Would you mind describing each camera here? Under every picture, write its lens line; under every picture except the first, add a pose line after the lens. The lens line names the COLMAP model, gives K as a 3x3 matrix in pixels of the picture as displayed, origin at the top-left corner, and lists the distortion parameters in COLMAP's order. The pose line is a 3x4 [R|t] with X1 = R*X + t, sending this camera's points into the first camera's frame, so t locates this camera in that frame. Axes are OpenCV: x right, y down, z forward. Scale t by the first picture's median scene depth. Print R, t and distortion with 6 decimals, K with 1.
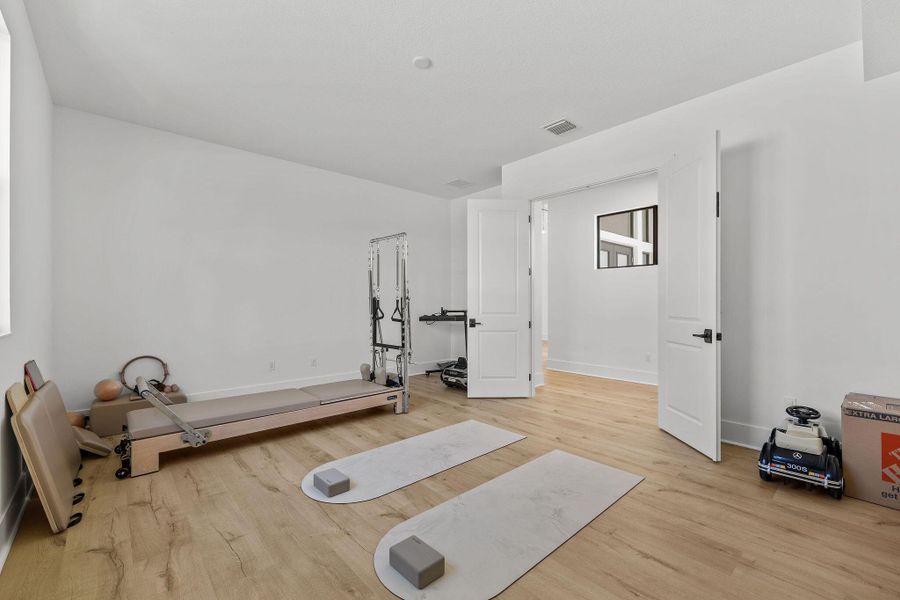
lens RADIAL K [[373.8, 0, 450.0], [0, 373.8, 300.0], [0, 0, 1]] dist [0.001965, 0.000039]
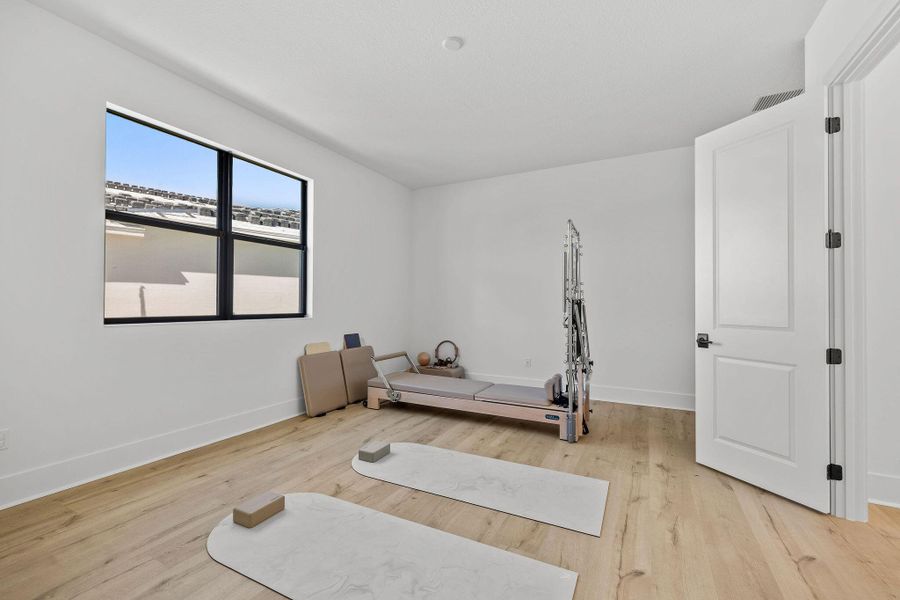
lens RADIAL K [[373.8, 0, 450.0], [0, 373.8, 300.0], [0, 0, 1]] dist [0.001965, 0.000039]
pose [[0.367938, -0.006207, -0.929830, 0.693446], [0.002019, 0.999981, -0.005876, -0.002165], [0.929848, 0.000285, 0.367943, 0.586955]]
